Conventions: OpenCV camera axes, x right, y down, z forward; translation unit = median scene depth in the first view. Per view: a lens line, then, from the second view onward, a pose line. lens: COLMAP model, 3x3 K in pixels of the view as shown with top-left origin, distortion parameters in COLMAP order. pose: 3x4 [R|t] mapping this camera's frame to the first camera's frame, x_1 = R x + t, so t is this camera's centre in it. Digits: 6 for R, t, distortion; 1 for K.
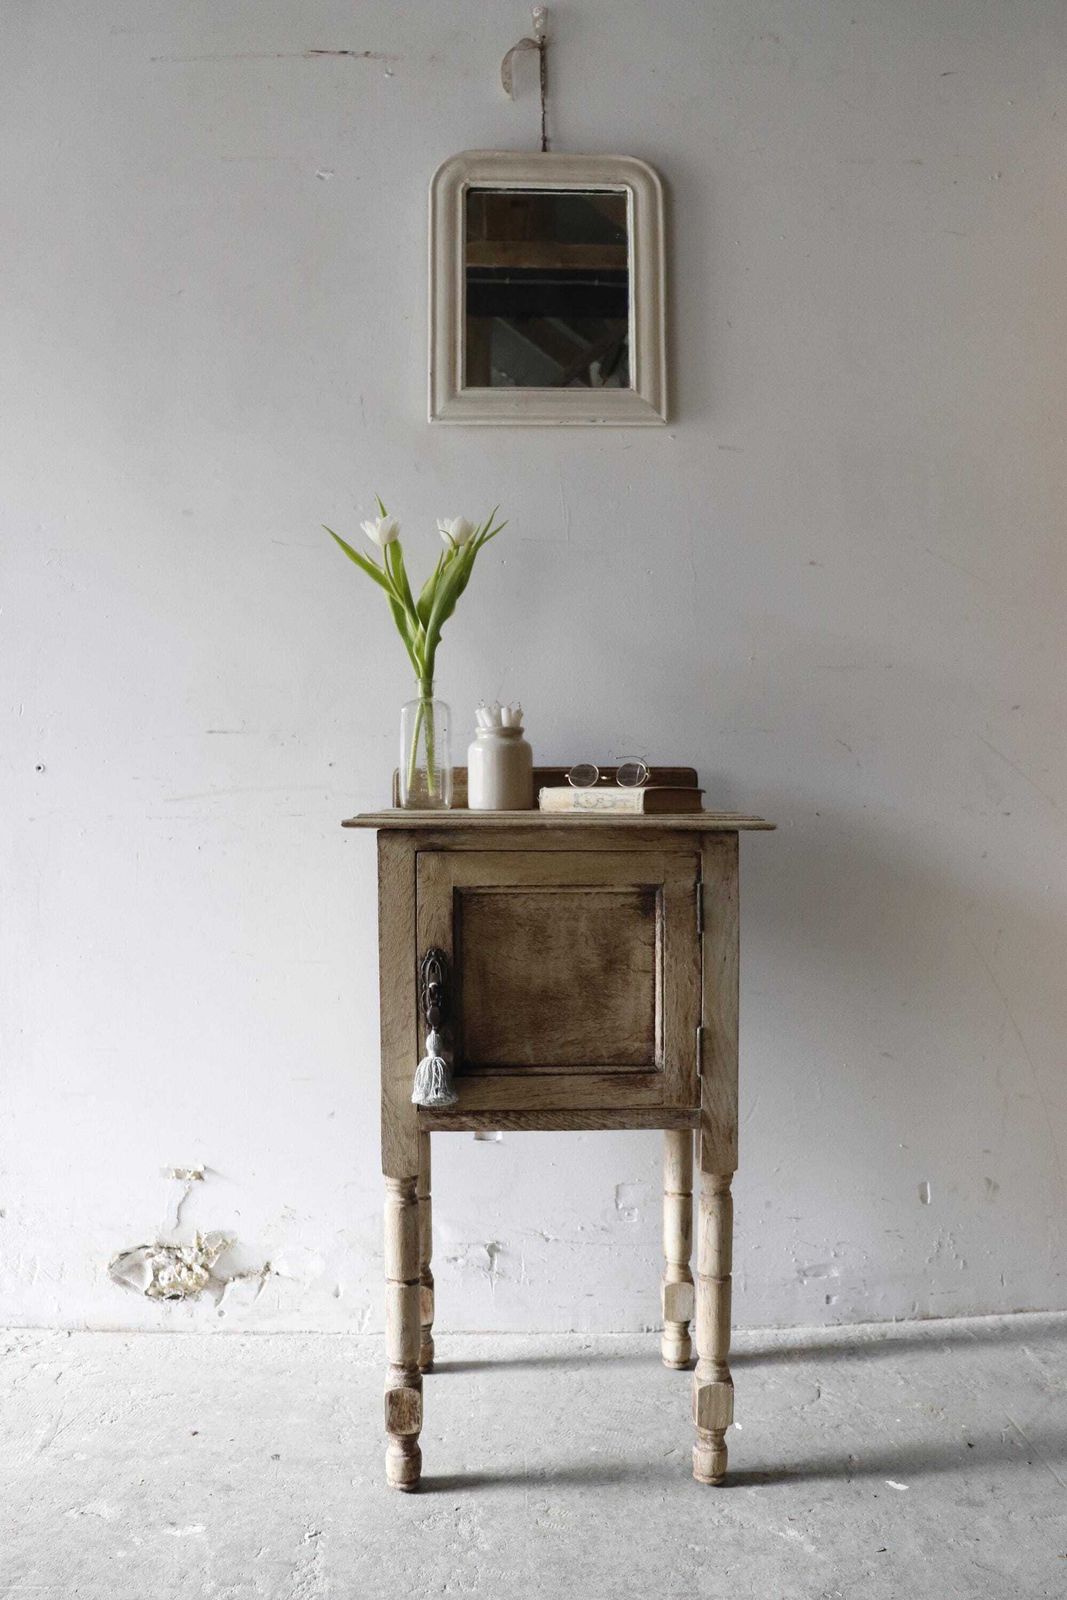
lens RADIAL K [[1303.4, 0, 528.0], [0, 1303.4, 799.6], [0, 0, 1]] dist [-0.158213, 0.115763]
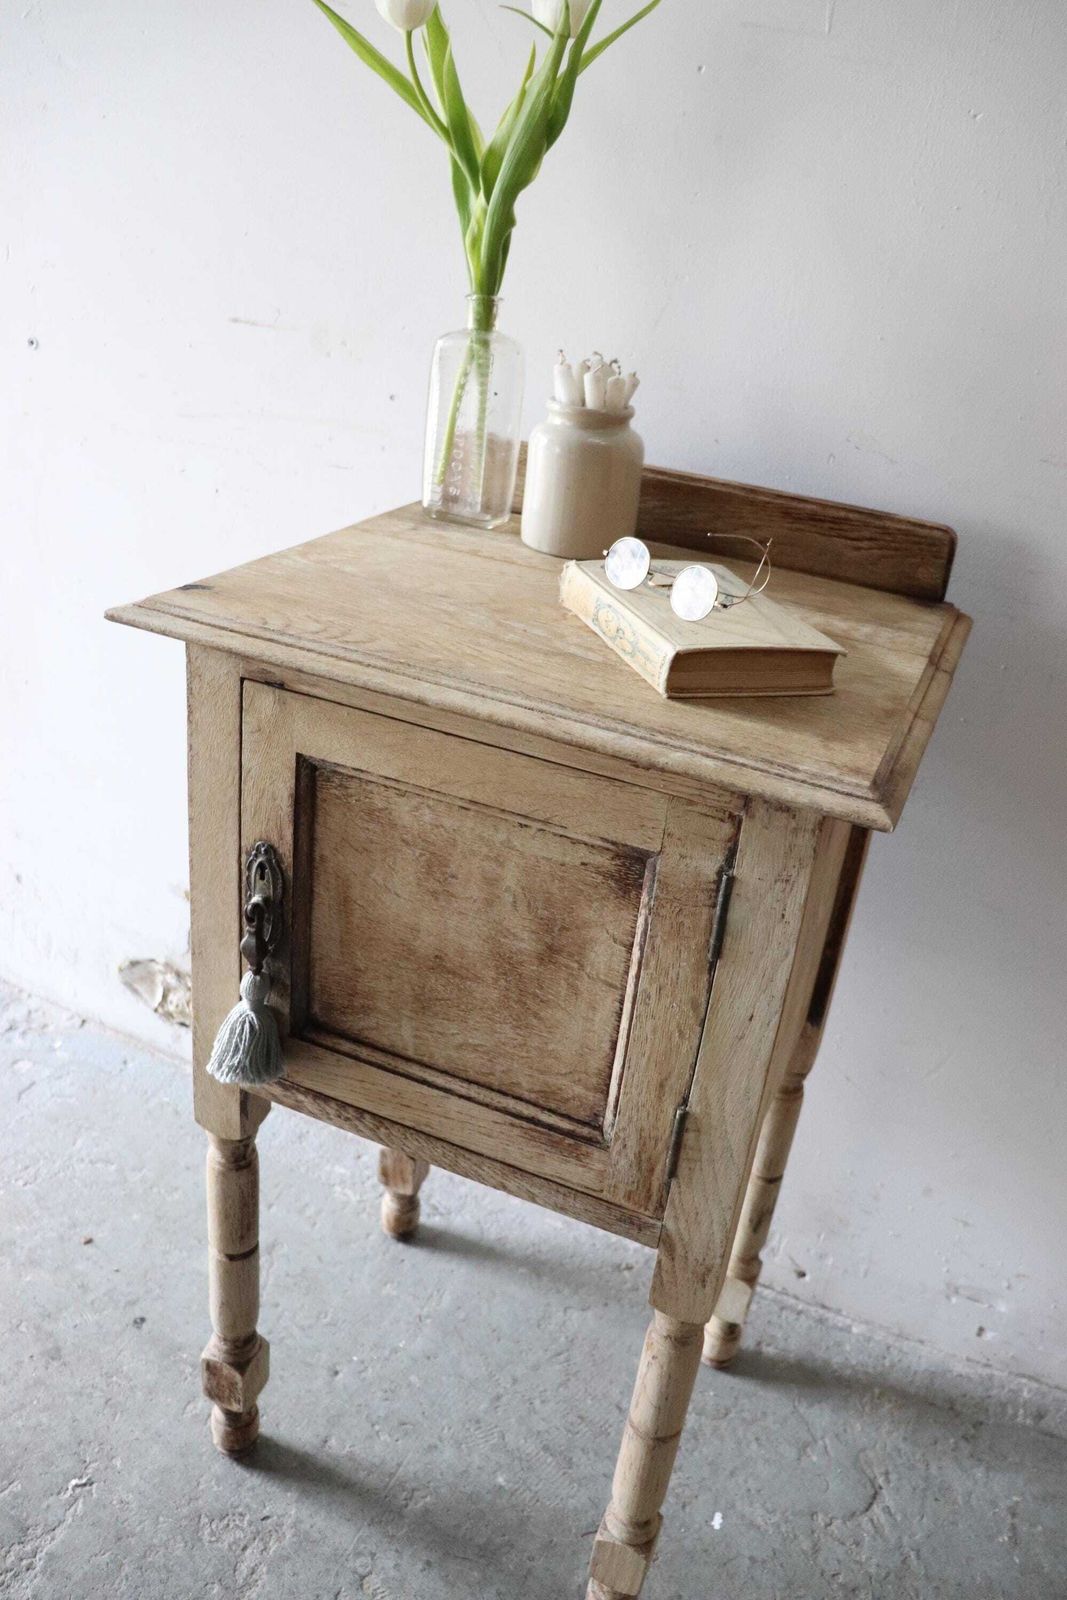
lens RADIAL K [[1303.4, 0, 540.5], [0, 1303.4, 794.9], [0, 0, 1]] dist [-0.158213, 0.115763]
pose [[0.904503, 0.268085, -0.331669, 0.214994], [-0.113043, 0.900609, 0.419671, -0.153812], [0.411211, -0.342101, 0.844909, 0.550399]]
